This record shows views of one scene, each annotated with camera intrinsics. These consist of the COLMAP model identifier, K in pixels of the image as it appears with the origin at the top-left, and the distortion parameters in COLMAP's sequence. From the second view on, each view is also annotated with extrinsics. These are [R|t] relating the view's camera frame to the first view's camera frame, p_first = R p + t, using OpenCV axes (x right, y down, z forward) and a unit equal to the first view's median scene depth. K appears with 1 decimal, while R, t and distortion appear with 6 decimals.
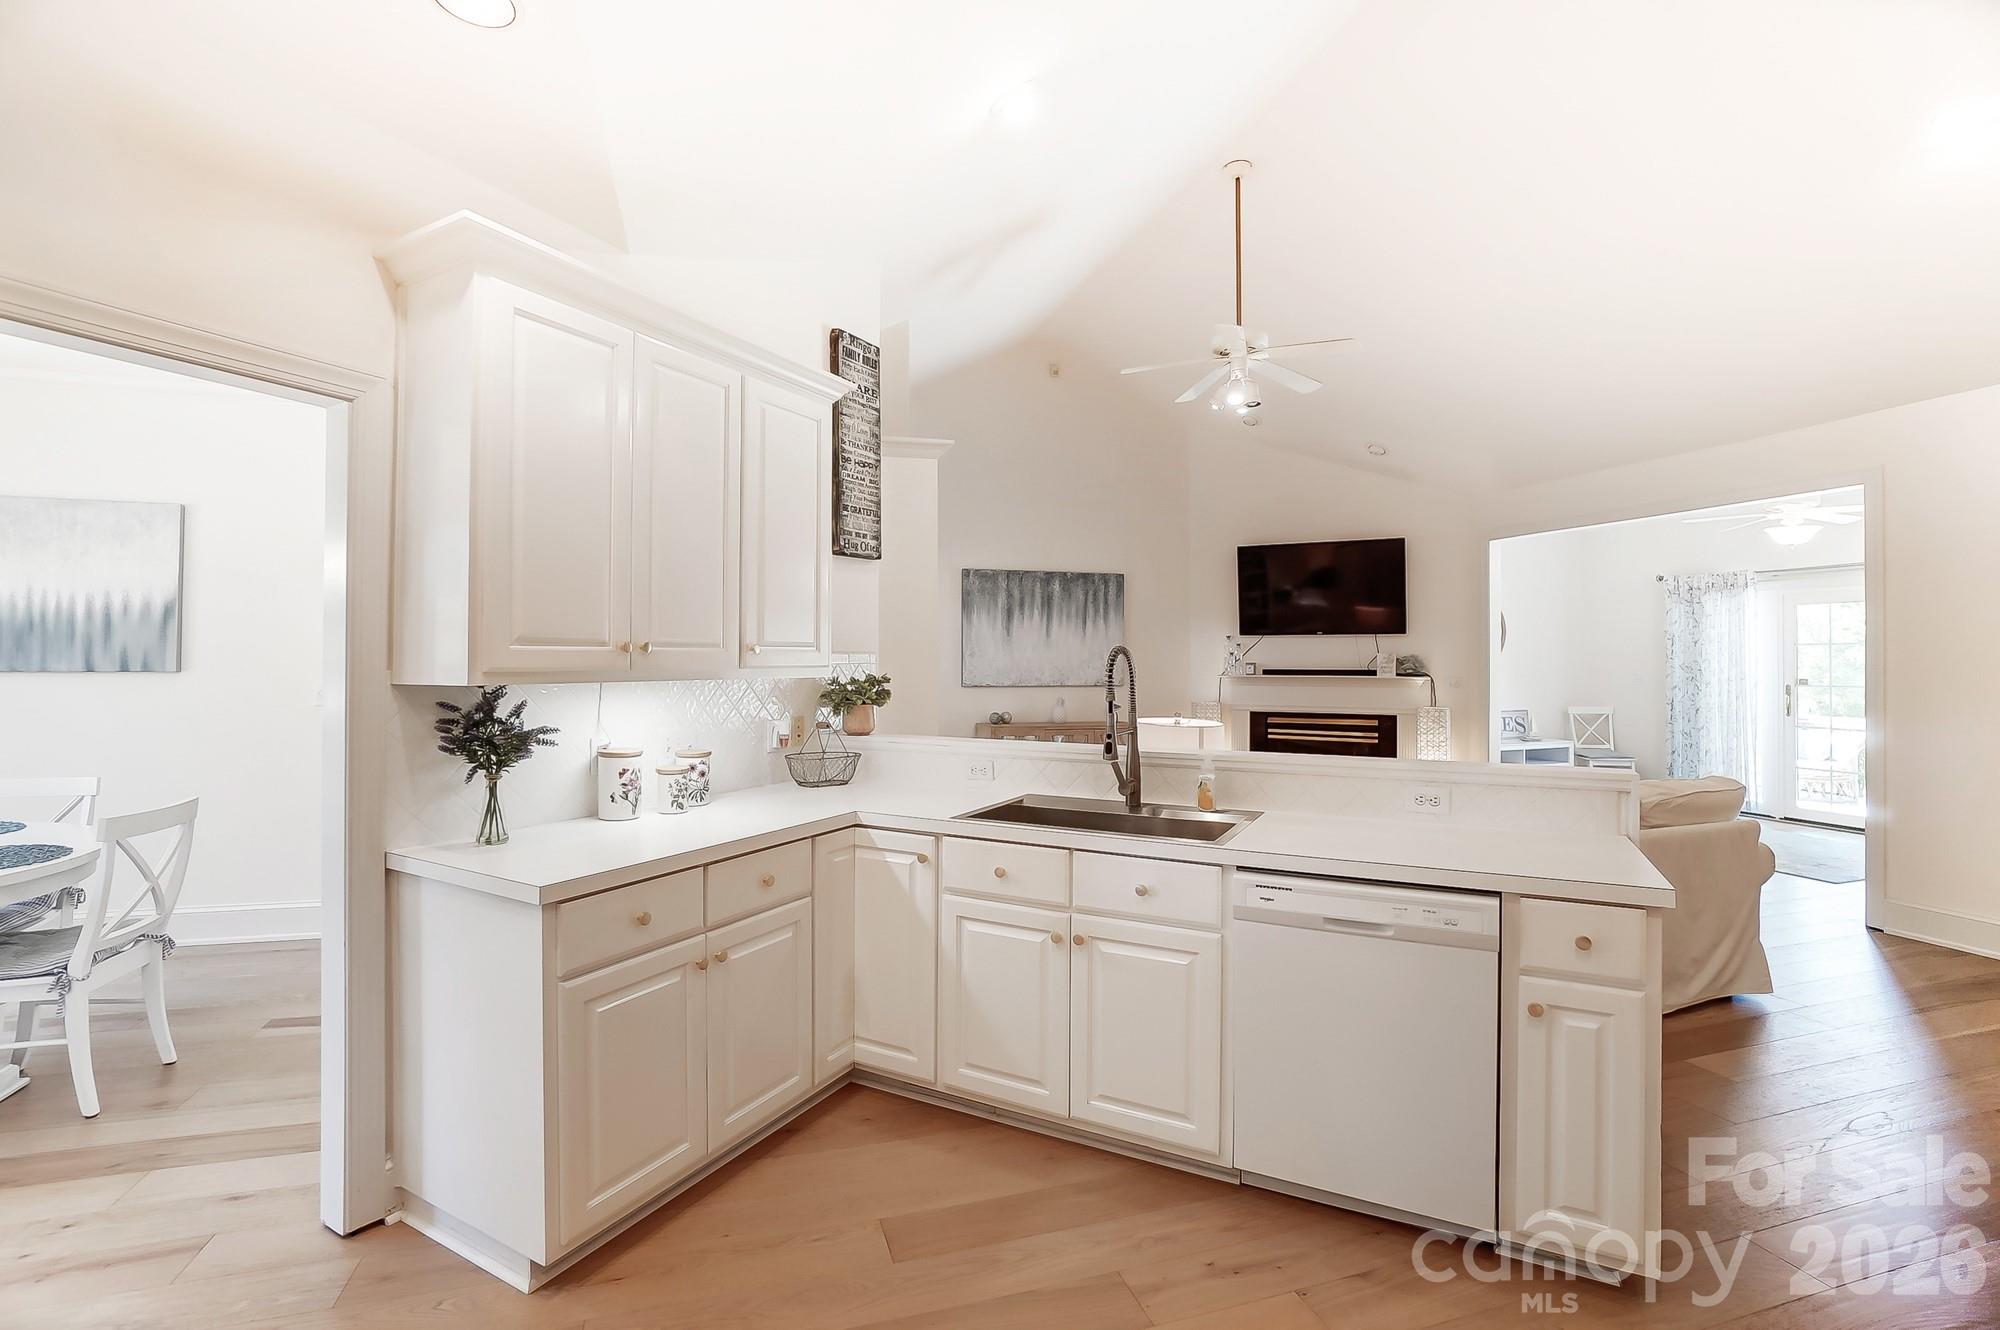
lens RADIAL K [[879.8, 0, 975.5], [0, 879.8, 646.7], [0, 0, 1]] dist [-0.059490, 0.018668]
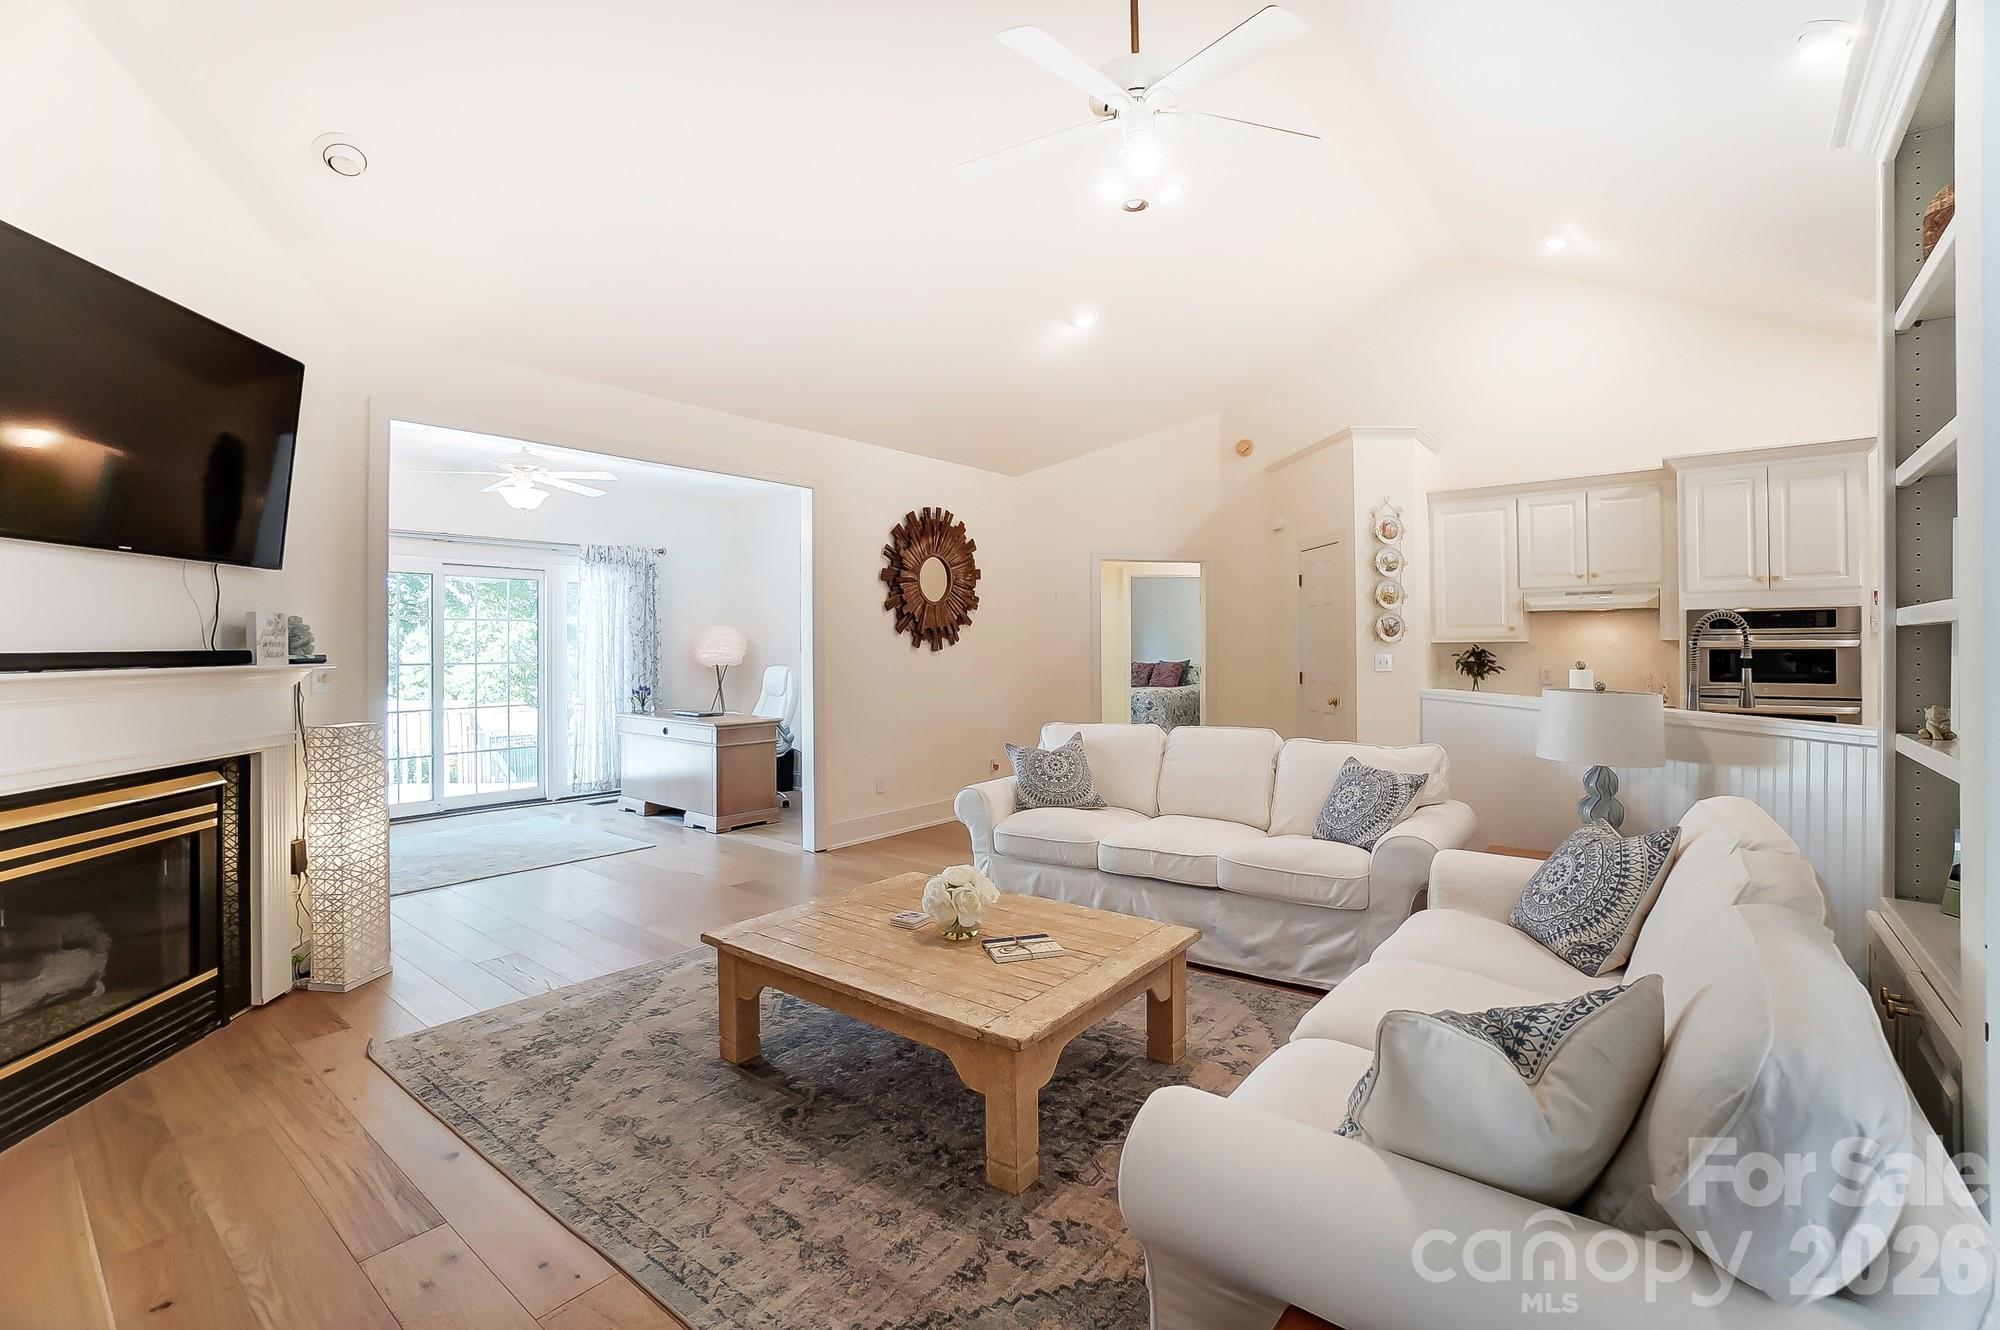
lens RADIAL K [[879.8, 0, 975.5], [0, 879.8, 646.7], [0, 0, 1]] dist [-0.059490, 0.018668]
pose [[-0.563409, -0.003258, 0.826172, -0.124781], [-0.008989, 0.999957, -0.002187, 0.041519], [-0.826129, -0.008659, -0.563414, 1.737447]]
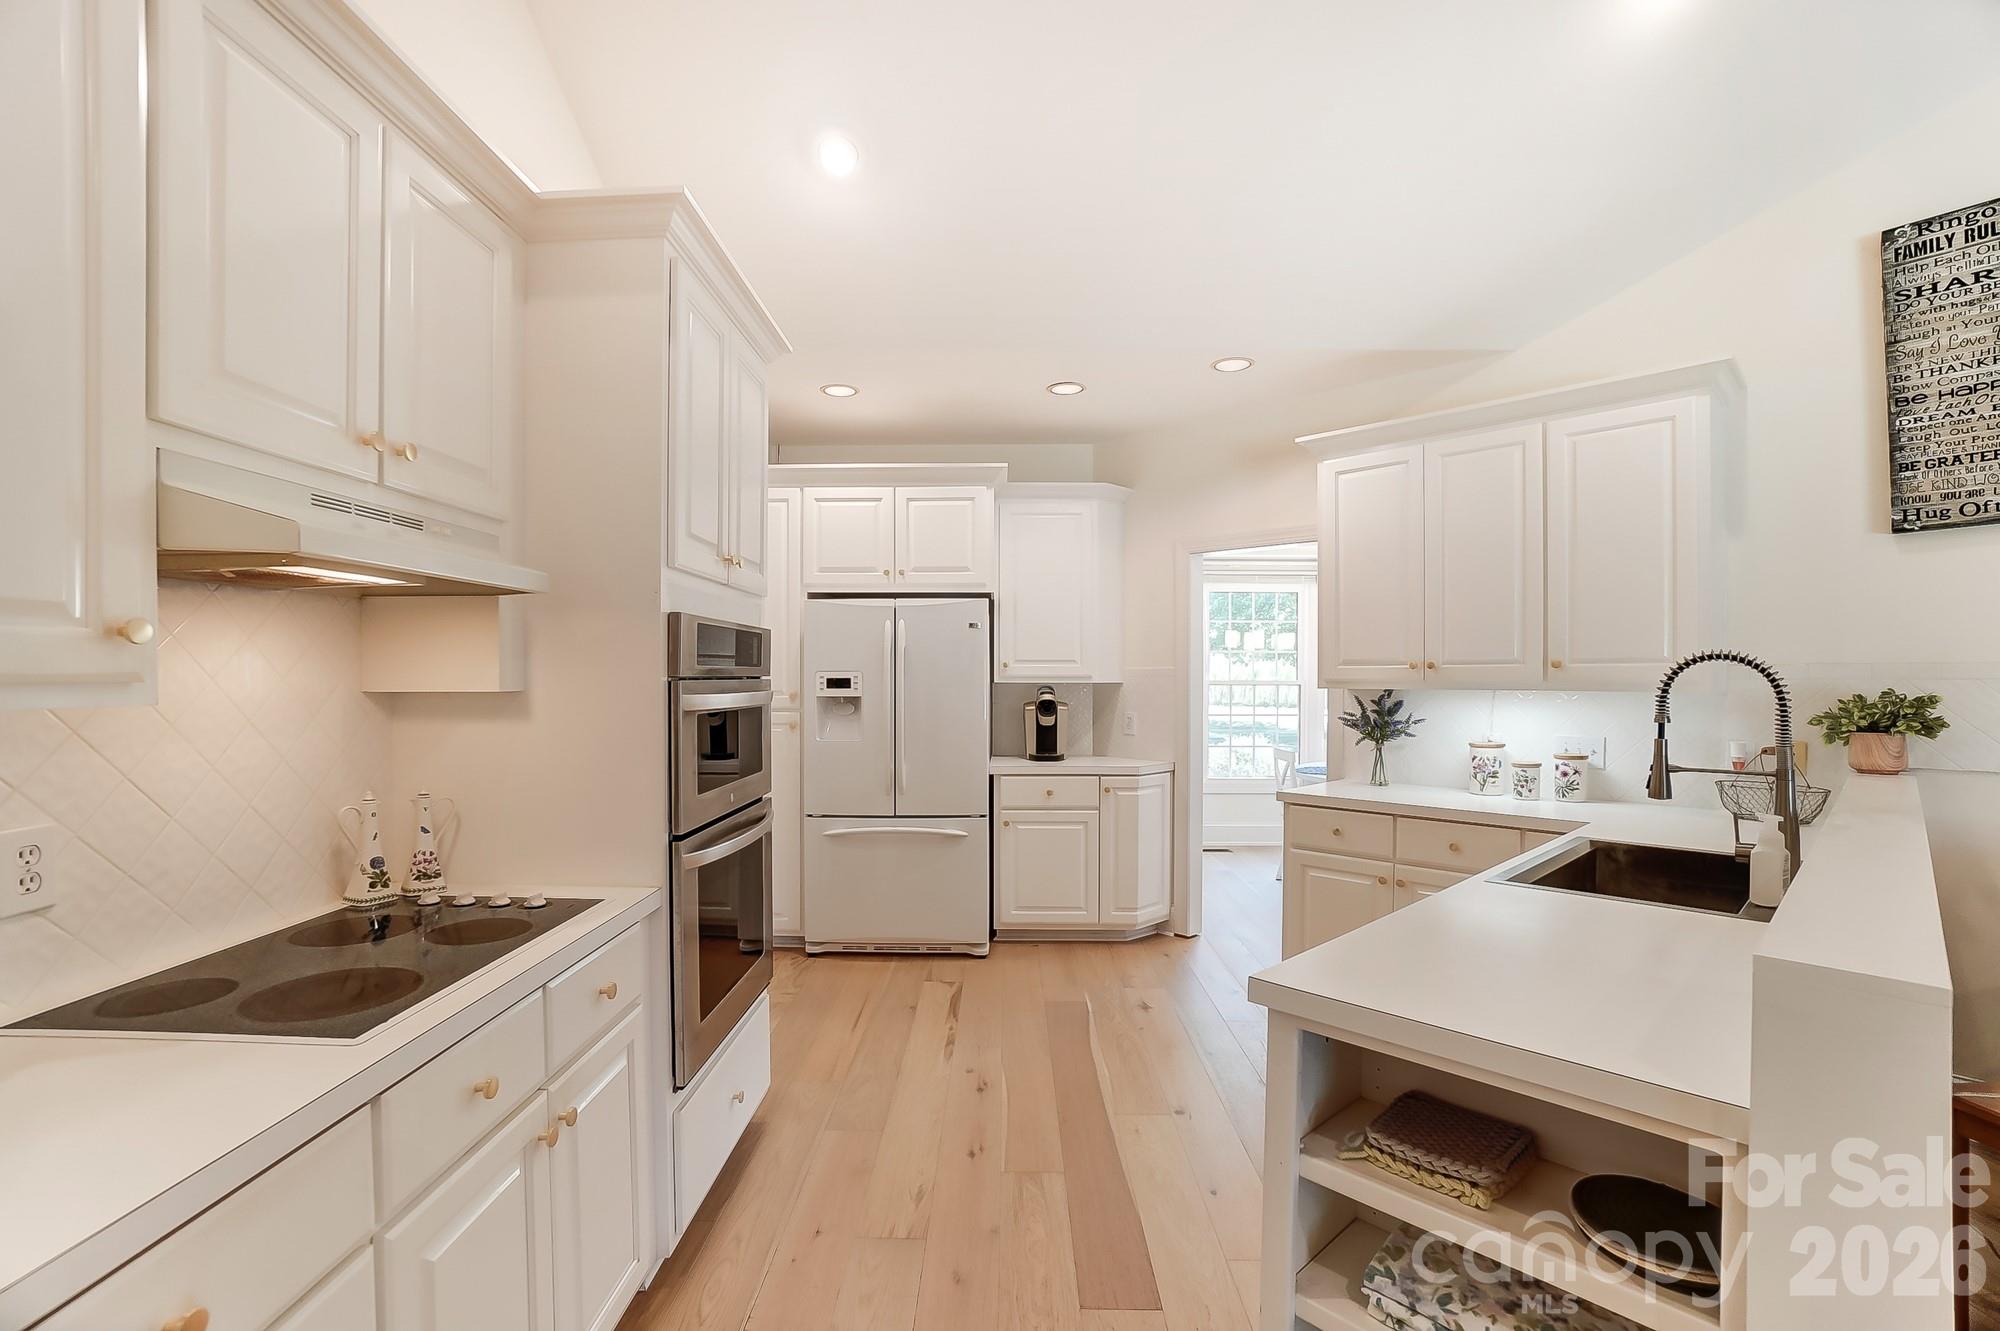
lens RADIAL K [[880.6, 0, 977.3], [0, 880.6, 669.2], [0, 0, 1]] dist [-0.063436, 0.021801]
pose [[-0.318183, -0.013715, -0.947930, 0.735679], [0.008236, 0.999818, -0.017230, 0.015991], [0.947994, -0.013289, -0.318012, 0.466157]]
